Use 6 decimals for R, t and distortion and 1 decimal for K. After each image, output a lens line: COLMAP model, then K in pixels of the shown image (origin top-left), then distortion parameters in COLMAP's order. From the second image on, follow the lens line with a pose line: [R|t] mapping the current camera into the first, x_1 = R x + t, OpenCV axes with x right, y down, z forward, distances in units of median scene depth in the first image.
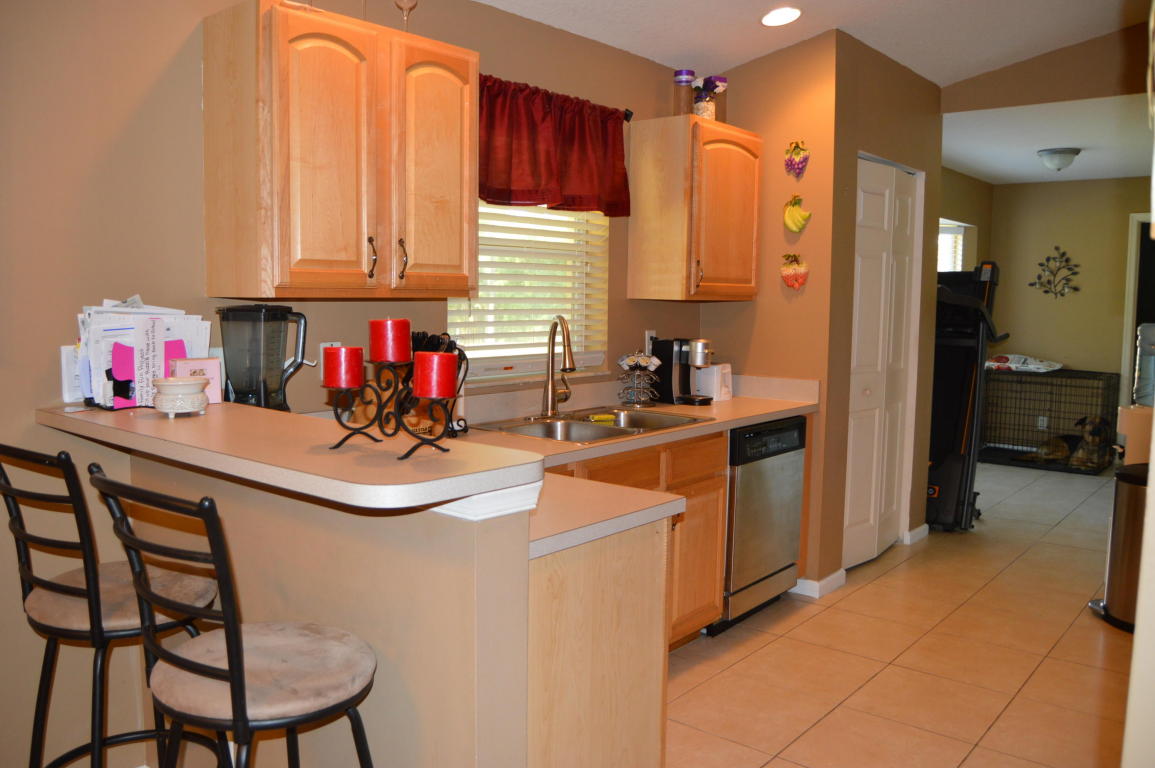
lens RADIAL K [[916.7, 0, 580.4], [0, 916.7, 383.9], [0, 0, 1]] dist [-0.095394, 0.035721]
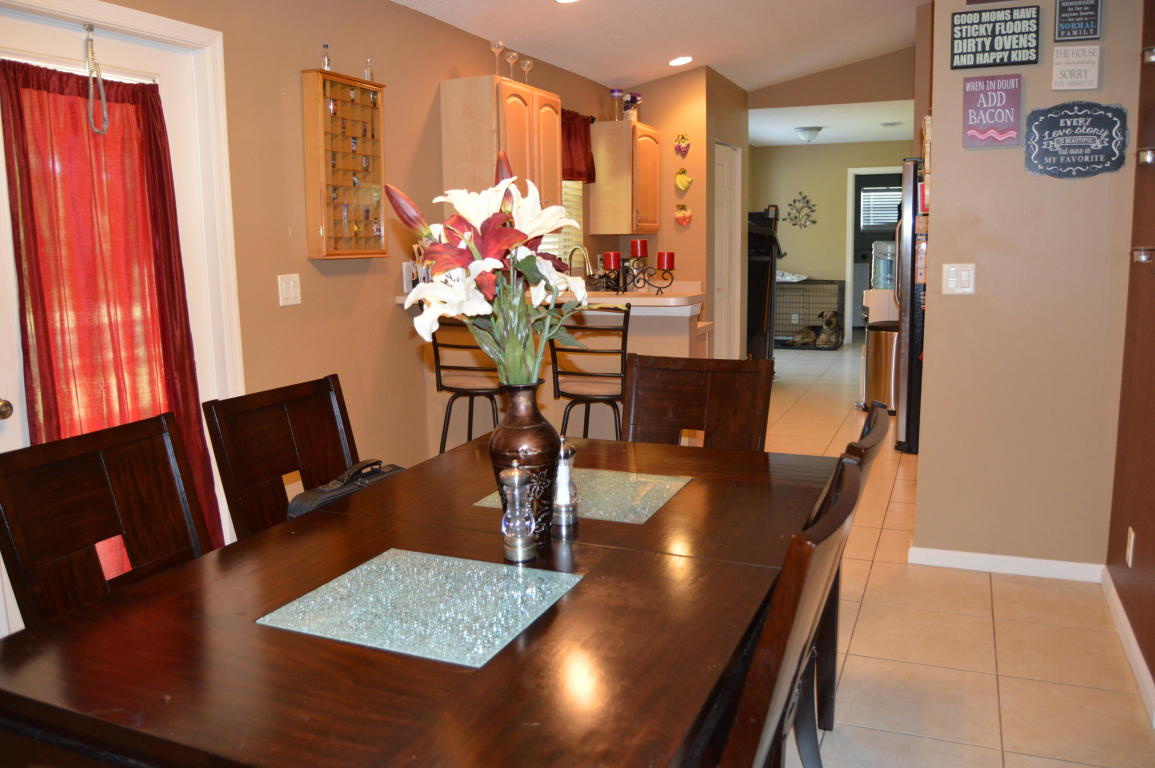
lens RADIAL K [[916.7, 0, 577.9], [0, 916.7, 386.2], [0, 0, 1]] dist [-0.095394, 0.035721]
pose [[0.954750, -0.073982, 0.288062, -0.432445], [0.055572, 0.995885, 0.071581, 0.053067], [-0.292172, -0.052334, 0.954933, -0.510161]]
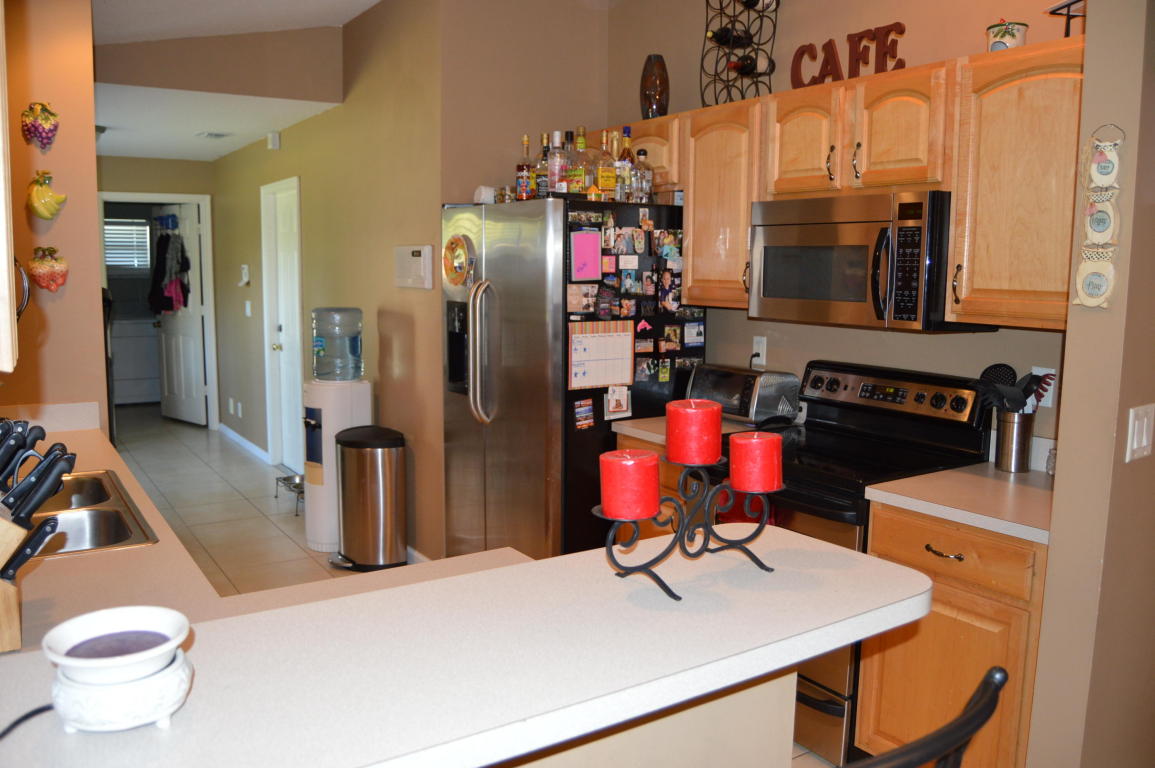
lens RADIAL K [[916.7, 0, 575.3], [0, 916.7, 379.8], [0, 0, 1]] dist [-0.095394, 0.035721]
pose [[0.289585, -0.124996, 0.948955, -0.373203], [0.086017, 0.990823, 0.104262, -0.069117], [-0.953279, 0.051433, 0.297680, 0.340729]]
